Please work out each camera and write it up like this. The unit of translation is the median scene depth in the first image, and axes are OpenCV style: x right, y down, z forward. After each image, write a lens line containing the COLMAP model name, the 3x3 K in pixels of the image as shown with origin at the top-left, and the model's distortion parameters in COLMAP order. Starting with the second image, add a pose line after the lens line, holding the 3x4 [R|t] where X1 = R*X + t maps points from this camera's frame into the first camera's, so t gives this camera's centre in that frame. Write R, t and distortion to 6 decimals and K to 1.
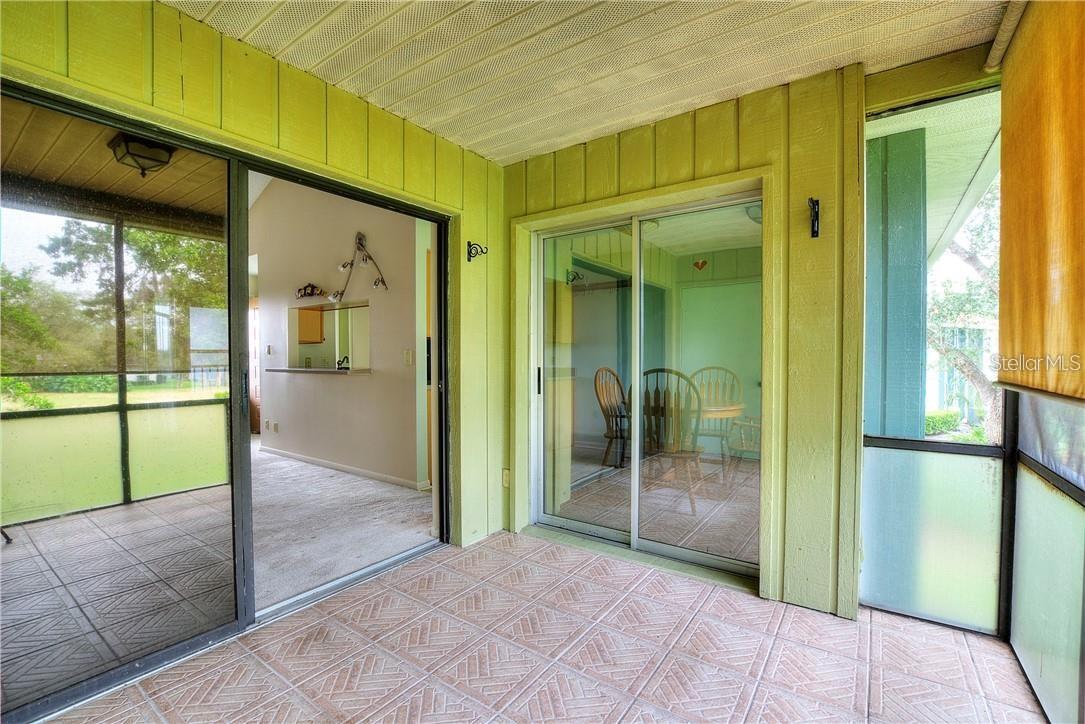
lens RADIAL K [[472.0, 0, 540.3], [0, 472.0, 362.1], [0, 0, 1]] dist [-0.001420, -0.000259]
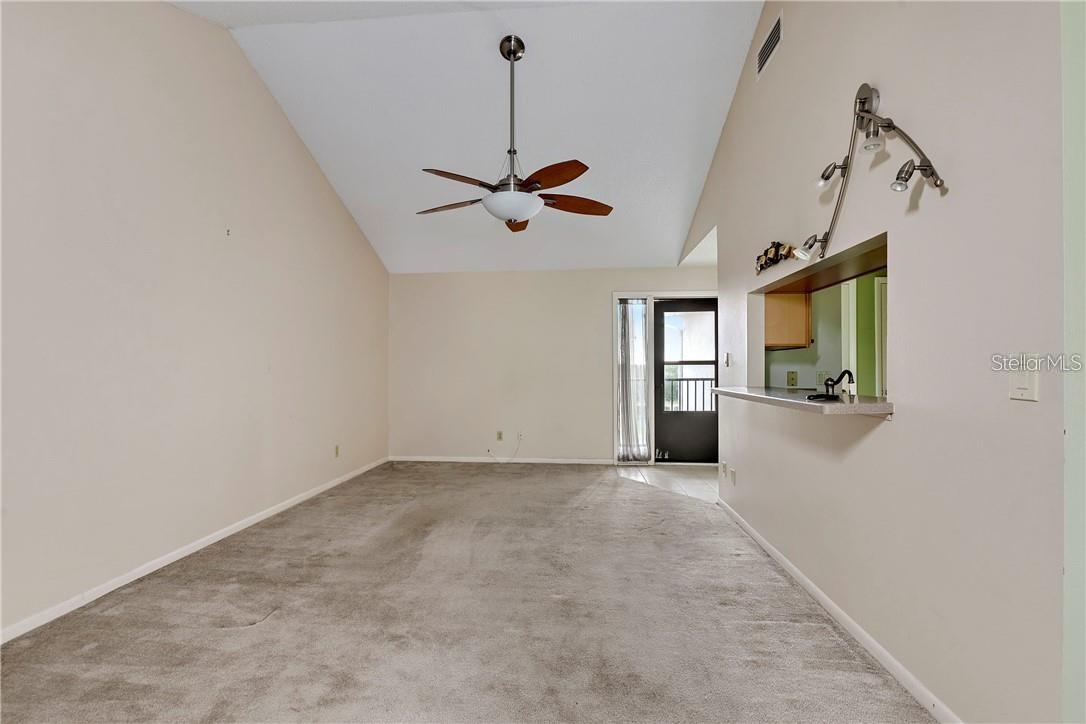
lens RADIAL K [[472.4, 0, 541.1], [0, 472.4, 367.2], [0, 0, 1]] dist [-0.001420, -0.000259]
pose [[0.518098, -0.002691, -0.855317, -0.159535], [-0.008415, 0.999931, -0.008244, -0.009299], [0.855280, 0.011469, 0.518039, 0.506380]]
